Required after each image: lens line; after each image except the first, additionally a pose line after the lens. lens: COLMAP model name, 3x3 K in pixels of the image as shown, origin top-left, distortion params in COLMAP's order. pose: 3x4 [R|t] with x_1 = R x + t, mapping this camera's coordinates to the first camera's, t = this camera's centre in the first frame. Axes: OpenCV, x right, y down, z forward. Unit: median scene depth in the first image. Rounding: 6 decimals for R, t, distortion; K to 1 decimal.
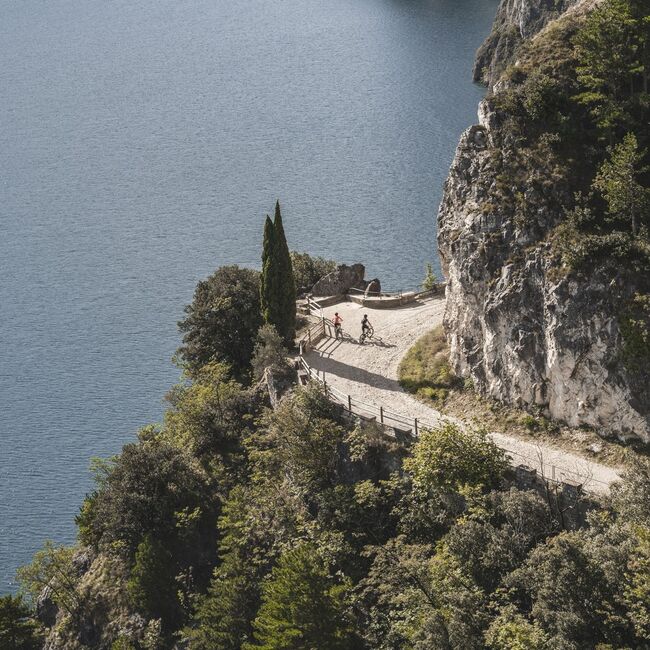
lens RADIAL K [[2527.6, 0, 324.6], [0, 2527.6, 324.6], [0, 0, 1]] dist [1.463703, 0.000000]
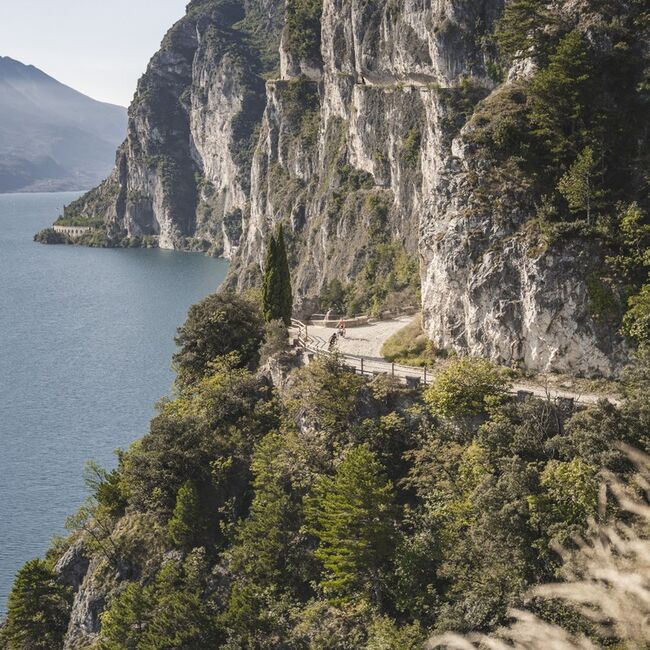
lens RADIAL K [[2527.6, 0, 325.3], [0, 2527.6, 325.5], [0, 0, 1]] dist [1.463703, 0.000000]
pose [[0.946150, 0.051278, 0.319642, -0.414808], [0.038686, 0.962391, -0.268901, 0.353910], [-0.321410, 0.266786, 0.908582, -0.134595]]
